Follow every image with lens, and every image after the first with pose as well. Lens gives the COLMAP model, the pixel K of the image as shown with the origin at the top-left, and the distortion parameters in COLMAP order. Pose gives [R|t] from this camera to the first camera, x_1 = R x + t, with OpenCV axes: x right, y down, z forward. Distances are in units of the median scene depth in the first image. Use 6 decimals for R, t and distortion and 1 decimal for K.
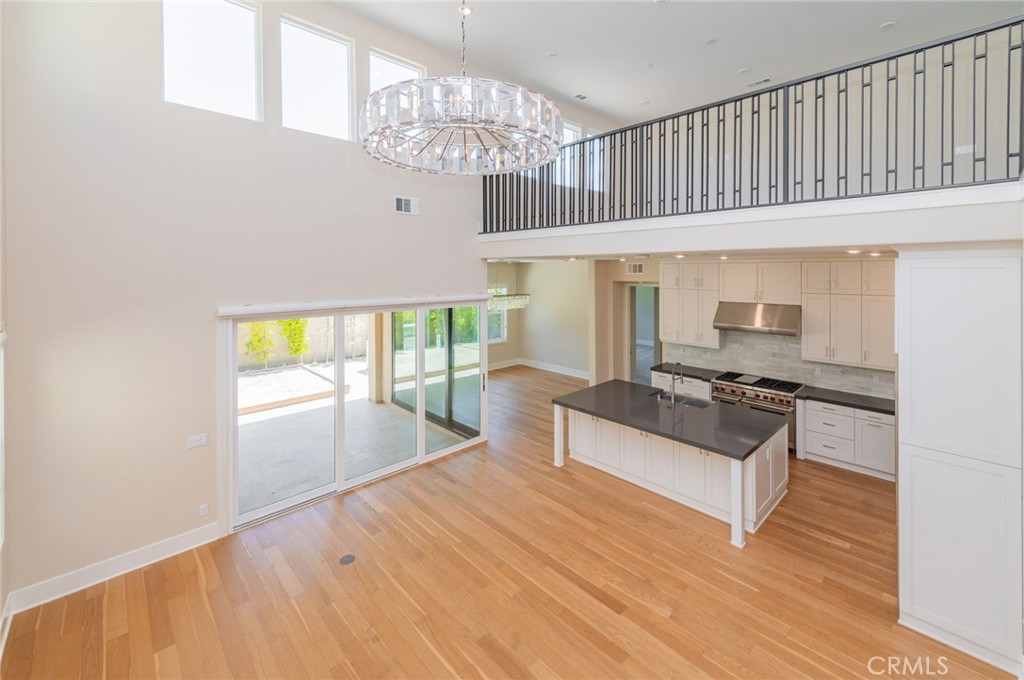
lens RADIAL K [[425.9, 0, 520.1], [0, 425.9, 270.2], [0, 0, 1]] dist [0.000041, 0.000222]
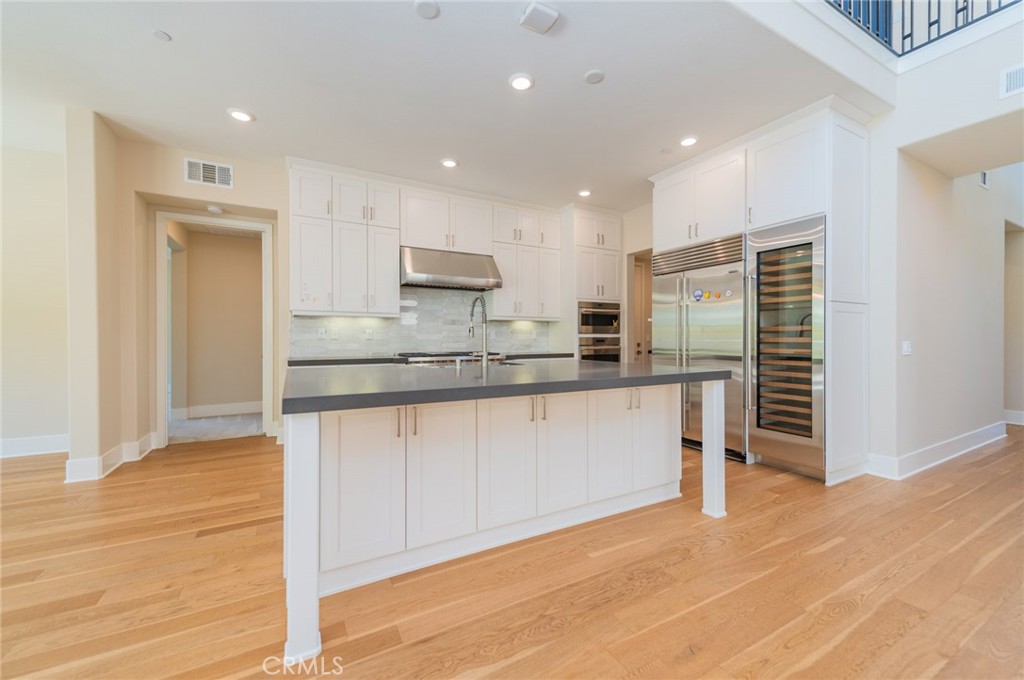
lens RADIAL K [[399.5, 0, 512.0], [0, 399.5, 340.0], [0, 0, 1]] dist [0.001412, 0.000113]
pose [[0.267066, -0.001618, 0.963677, -0.141032], [0.005275, 0.999986, 0.000217, 0.356816], [-0.963664, 0.005026, 0.267071, 1.067707]]
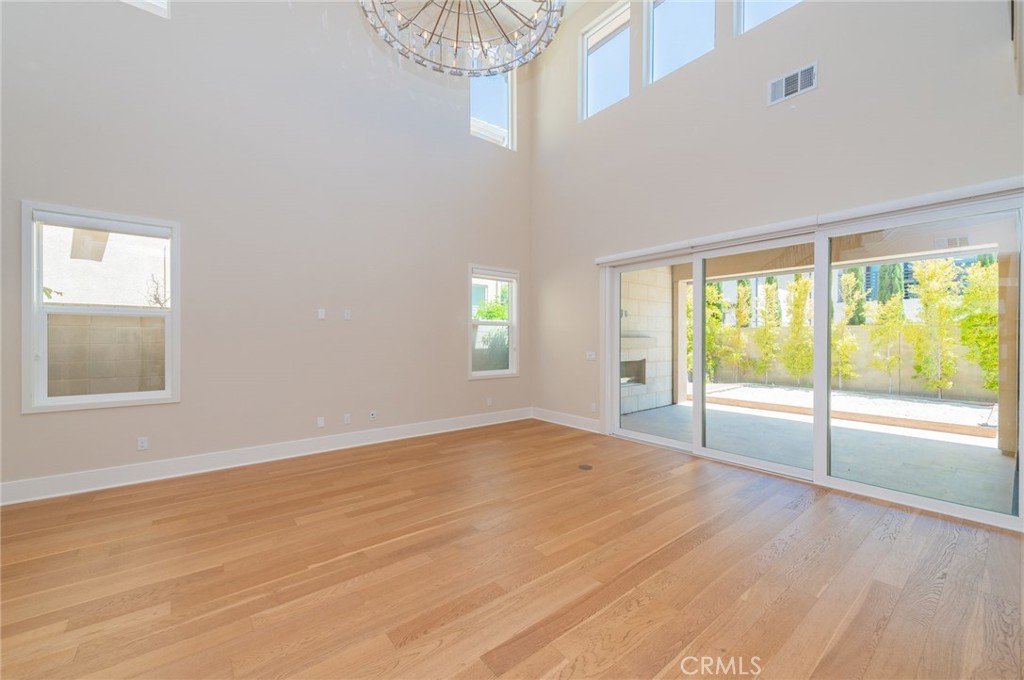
lens RADIAL K [[405.4, 0, 512.0], [0, 405.4, 340.0], [0, 0, 1]] dist [0.001443, 0.000137]
pose [[-0.089960, 0.006539, -0.995924, 0.529893], [-0.004836, 0.999964, 0.007002, 0.321066], [0.995934, 0.005446, -0.089925, 0.808118]]
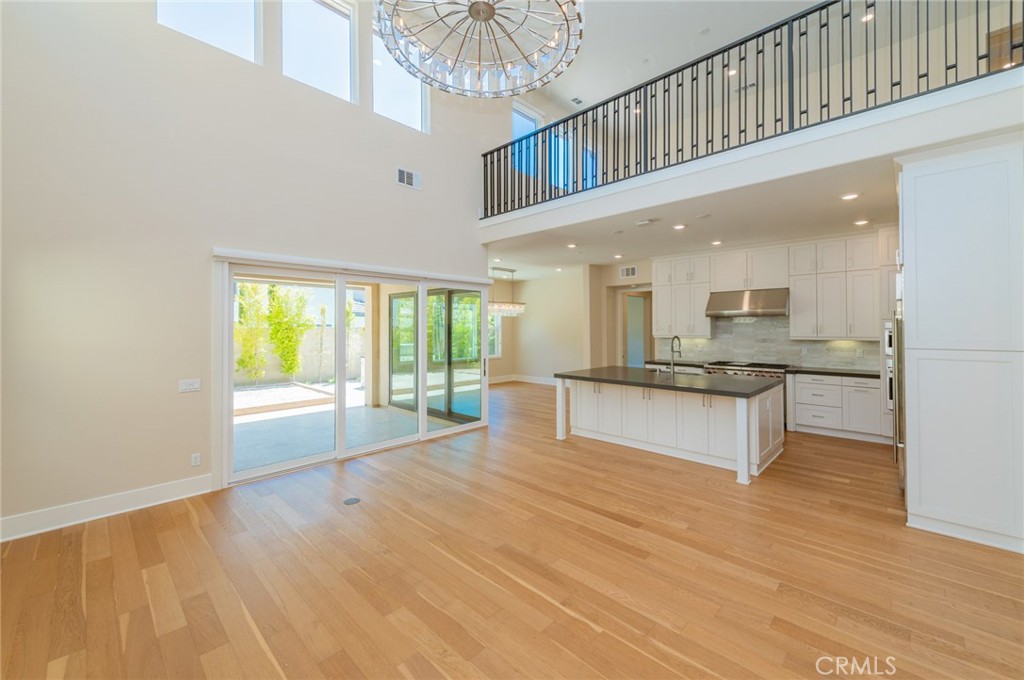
lens RADIAL K [[406.6, 0, 528.2], [0, 406.6, 323.8], [0, 0, 1]] dist [0.002053, 0.000212]
pose [[0.998503, -0.001016, 0.054695, -0.052115], [0.001669, 0.999928, -0.011889, 0.258729], [-0.054679, 0.011962, 0.998432, 0.050050]]
